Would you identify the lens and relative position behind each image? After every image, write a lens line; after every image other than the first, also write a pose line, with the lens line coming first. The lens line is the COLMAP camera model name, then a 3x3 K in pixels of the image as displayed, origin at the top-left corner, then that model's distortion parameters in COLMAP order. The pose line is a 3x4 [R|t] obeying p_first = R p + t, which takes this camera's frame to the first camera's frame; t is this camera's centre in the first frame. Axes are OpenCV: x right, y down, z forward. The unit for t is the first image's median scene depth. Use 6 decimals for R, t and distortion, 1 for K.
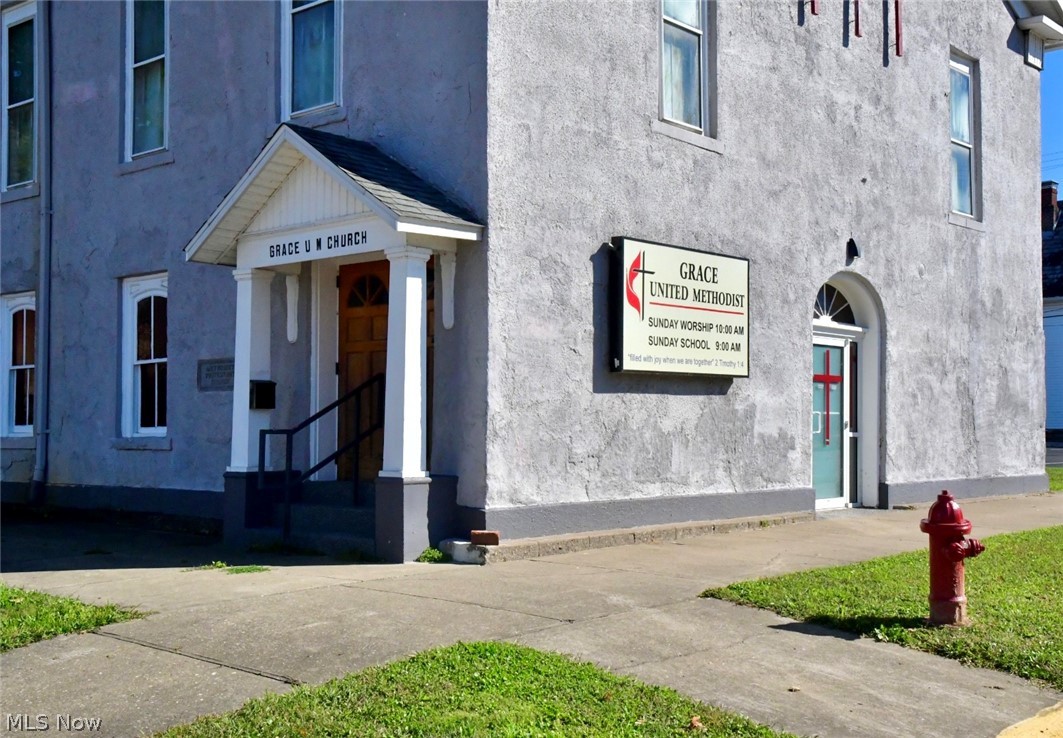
lens RADIAL K [[1228.4, 0, 536.4], [0, 1228.4, 357.7], [0, 0, 1]] dist [0.164481, 0.000000]
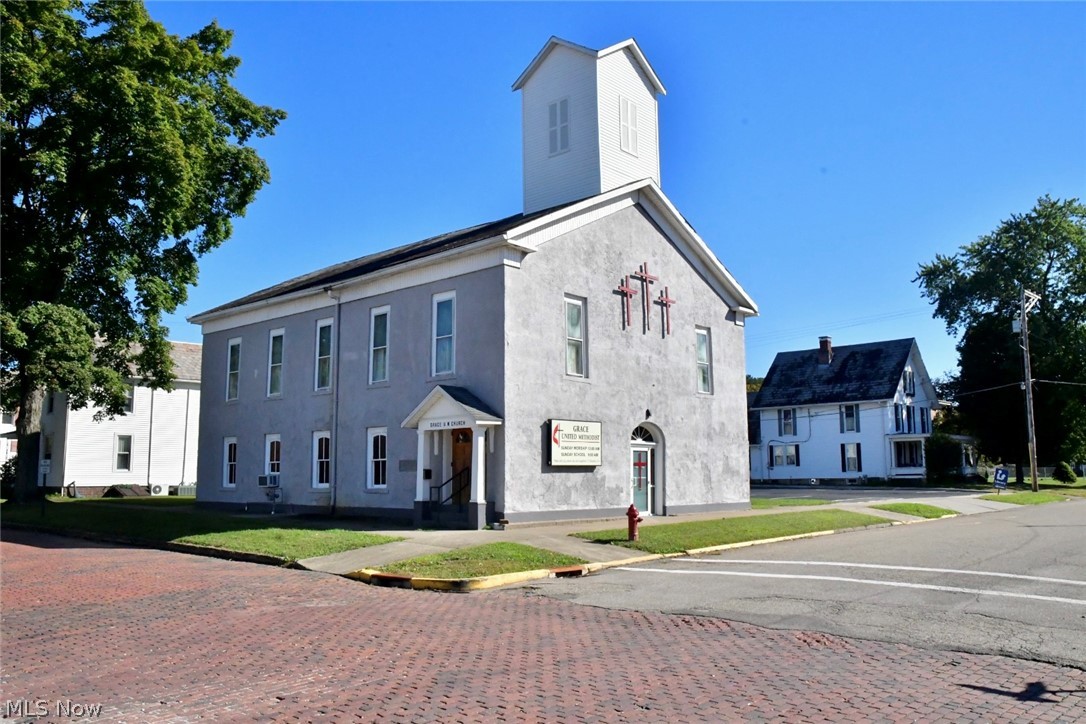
lens RADIAL K [[899.7, 0, 536.1], [0, 899.7, 357.3], [0, 0, 1]] dist [-0.012633, -0.001990]
pose [[0.999953, -0.005615, -0.007955, 0.045645], [0.004999, 0.997133, -0.075500, -0.073669], [0.008356, 0.075456, 0.997114, -0.995309]]
